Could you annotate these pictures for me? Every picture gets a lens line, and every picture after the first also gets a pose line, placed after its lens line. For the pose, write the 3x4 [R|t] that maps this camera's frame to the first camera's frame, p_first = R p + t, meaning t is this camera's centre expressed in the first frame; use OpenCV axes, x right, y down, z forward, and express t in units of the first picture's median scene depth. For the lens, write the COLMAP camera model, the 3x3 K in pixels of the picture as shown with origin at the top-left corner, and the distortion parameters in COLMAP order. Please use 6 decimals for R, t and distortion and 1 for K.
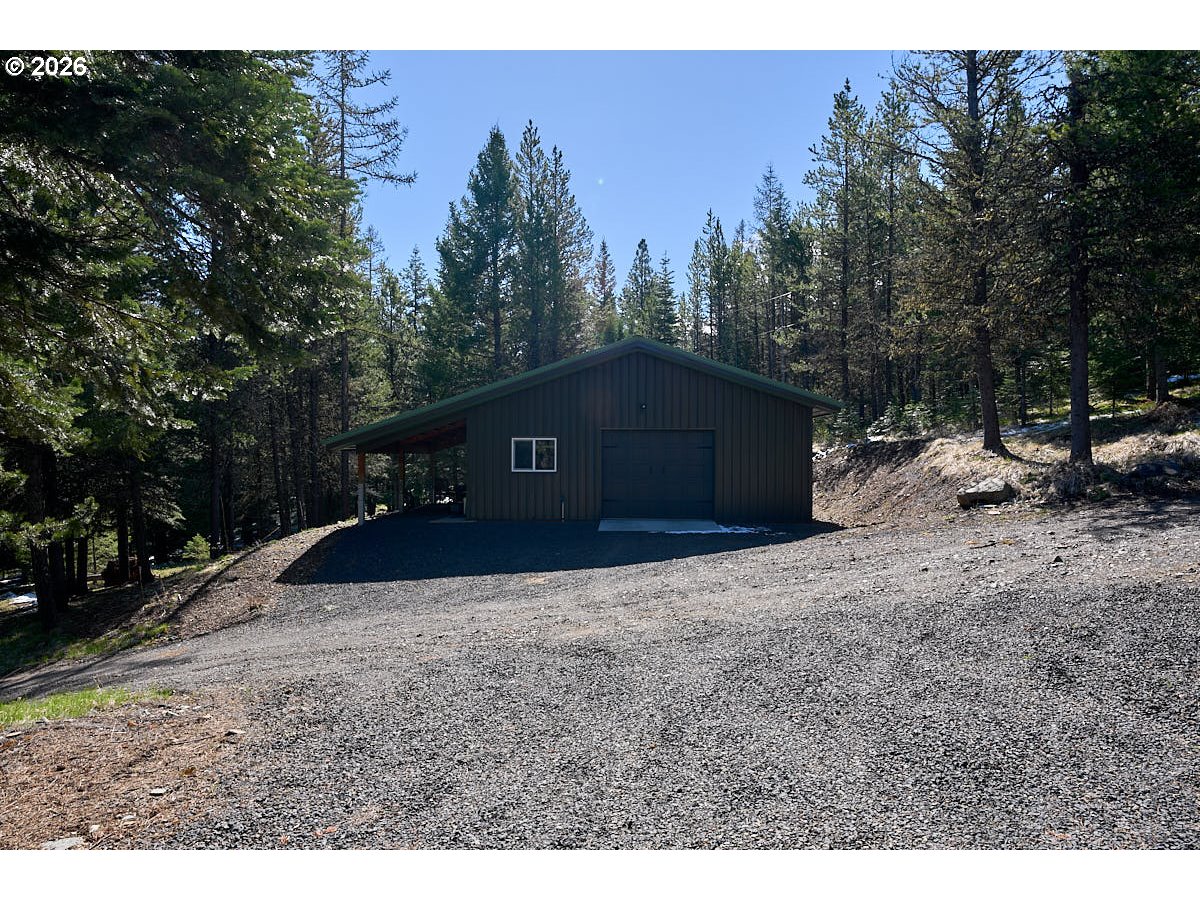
lens RADIAL K [[779.7, 0, 600.0], [0, 779.7, 450.0], [0, 0, 1]] dist [0.040431, 0.000645]
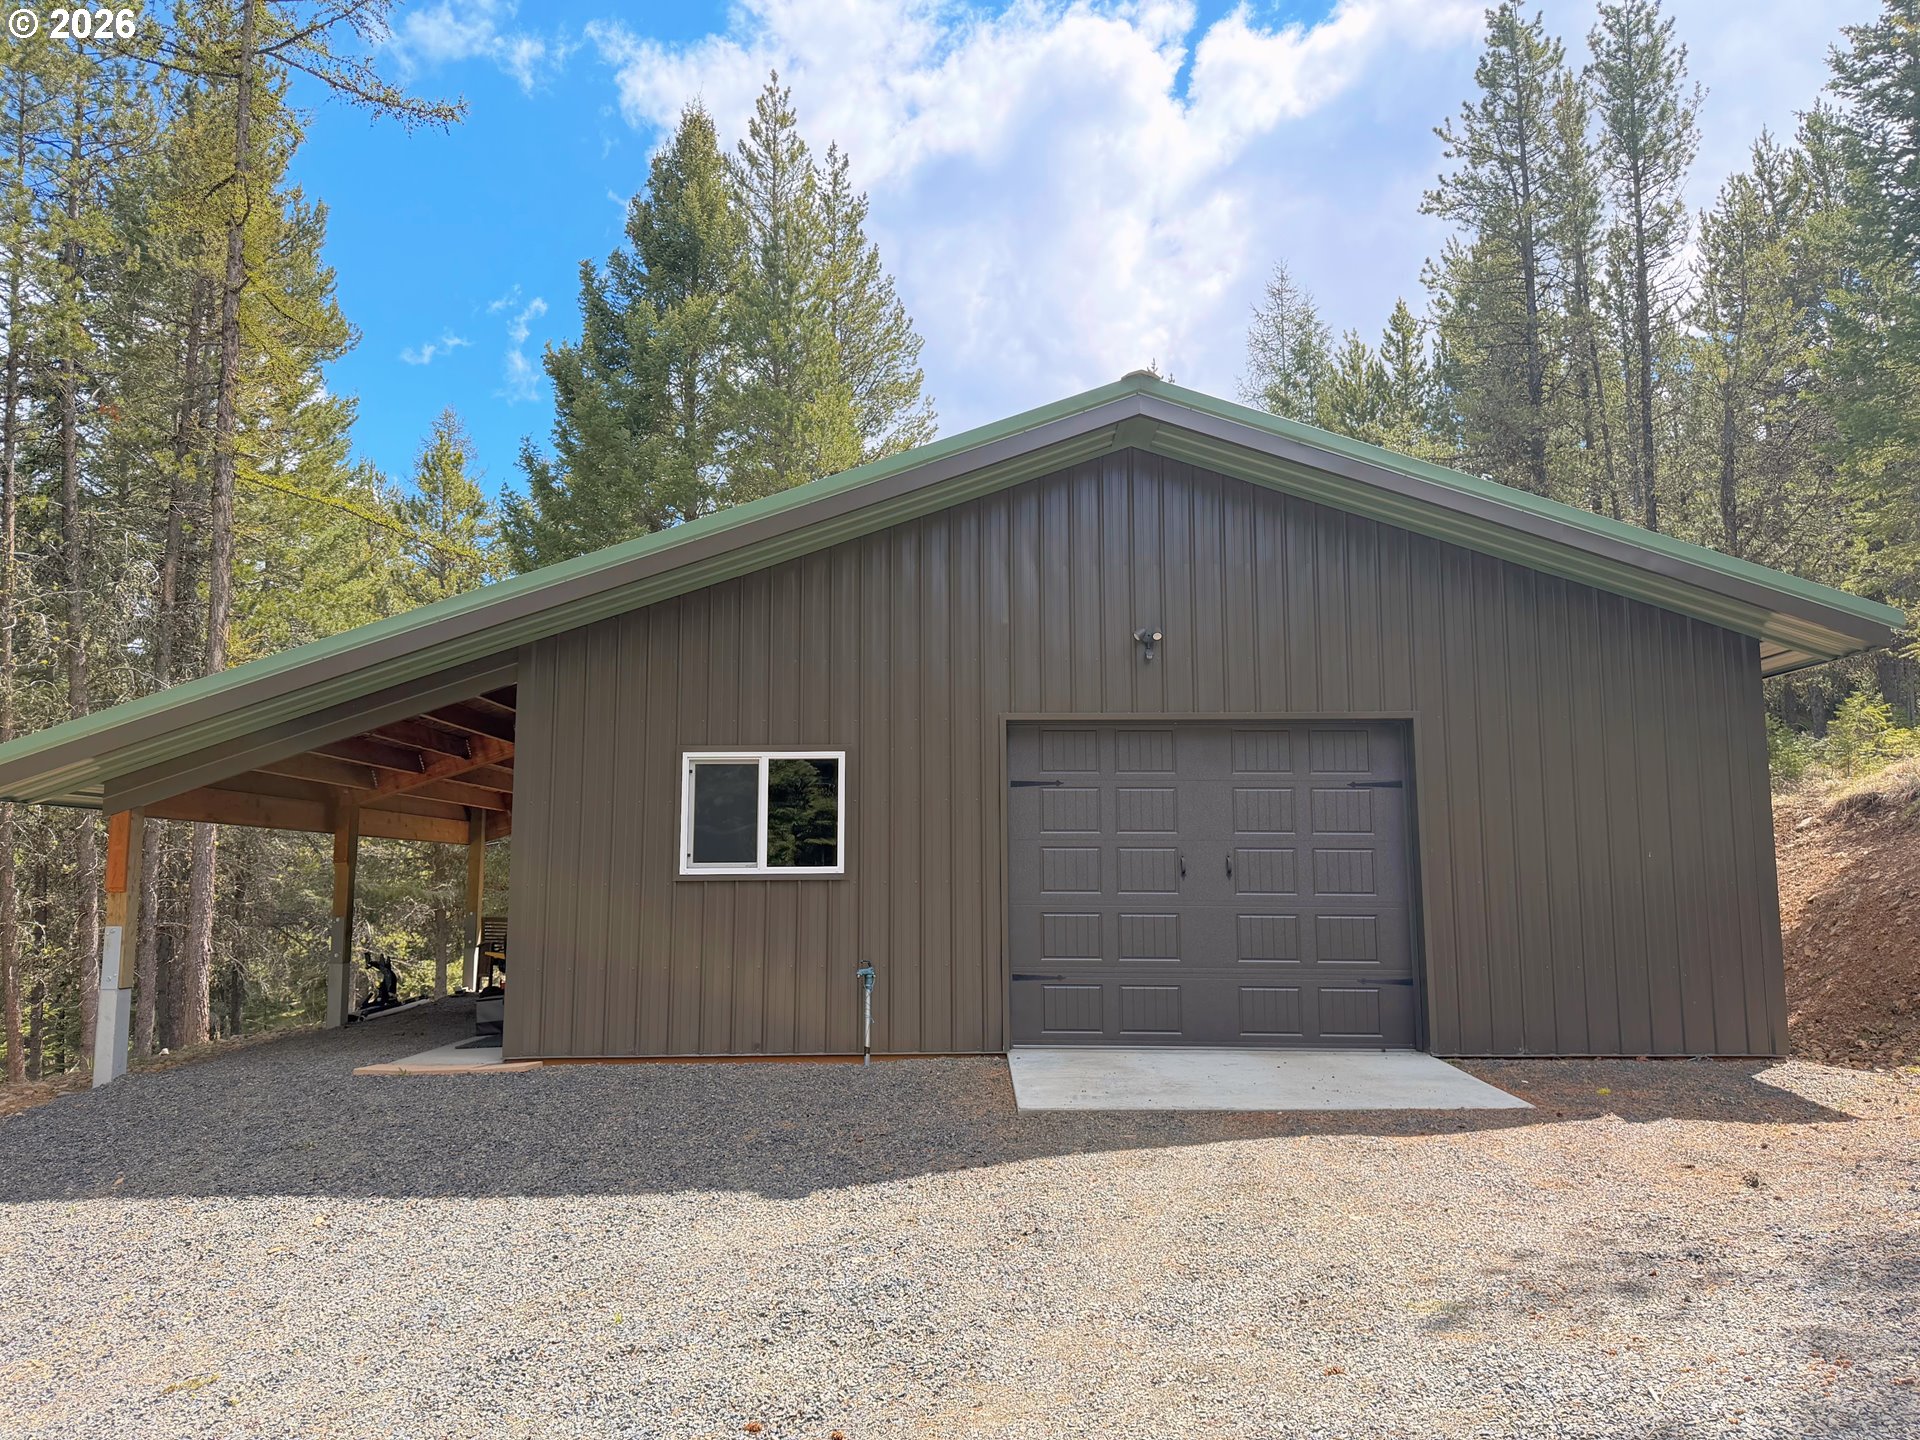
lens RADIAL K [[1247.6, 0, 960.0], [0, 1247.6, 720.0], [0, 0, 1]] dist [0.040431, 0.000645]
pose [[0.998430, 0.002473, 0.055957, -0.025575], [0.005207, 0.990602, -0.136679, 0.022643], [-0.055769, 0.136756, 0.989034, 0.356801]]
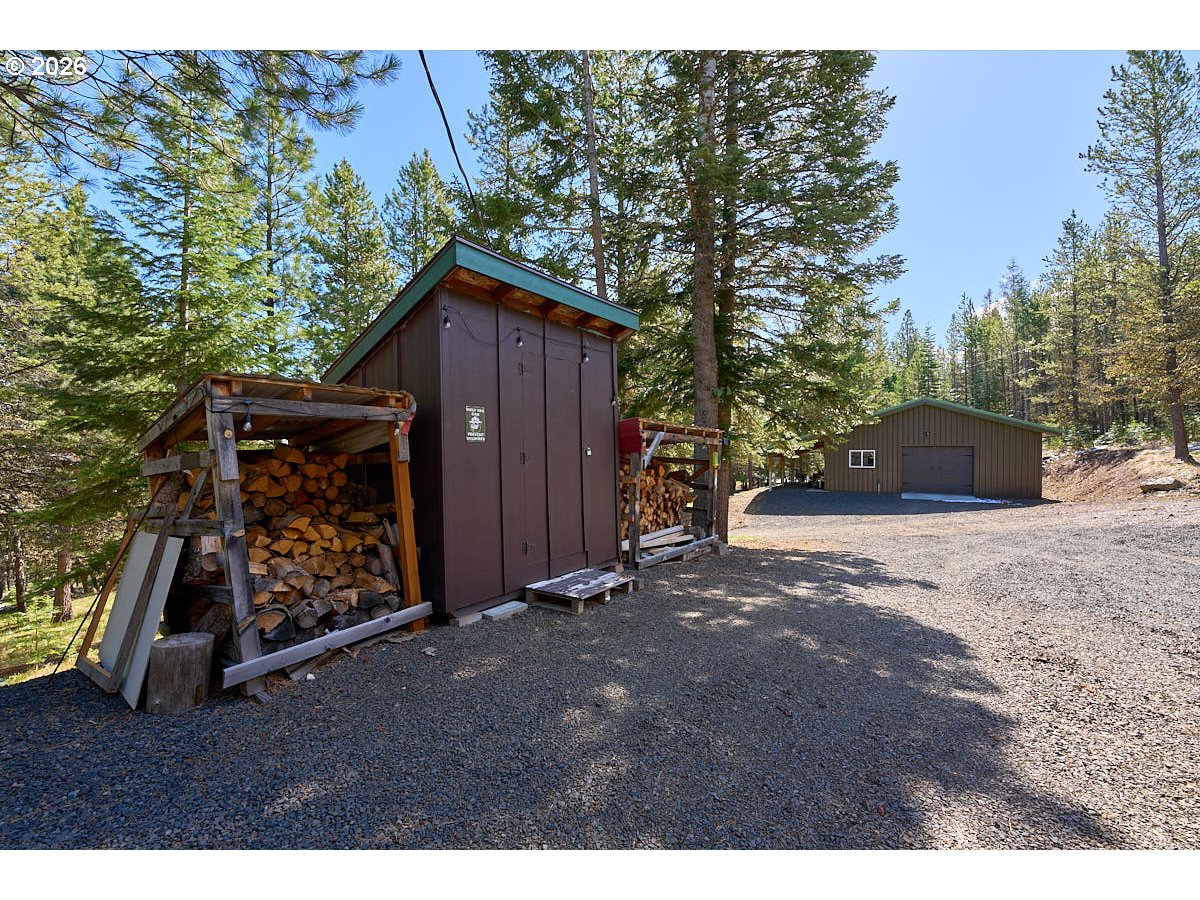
lens RADIAL K [[488.2, 0, 600.0], [0, 488.2, 450.0], [0, 0, 1]] dist [-0.024017, 0.000252]
pose [[0.877083, 0.002171, -0.480334, -0.050003], [-0.000273, 0.999992, 0.004022, -0.013218], [0.480339, -0.003396, 0.877076, -0.254861]]
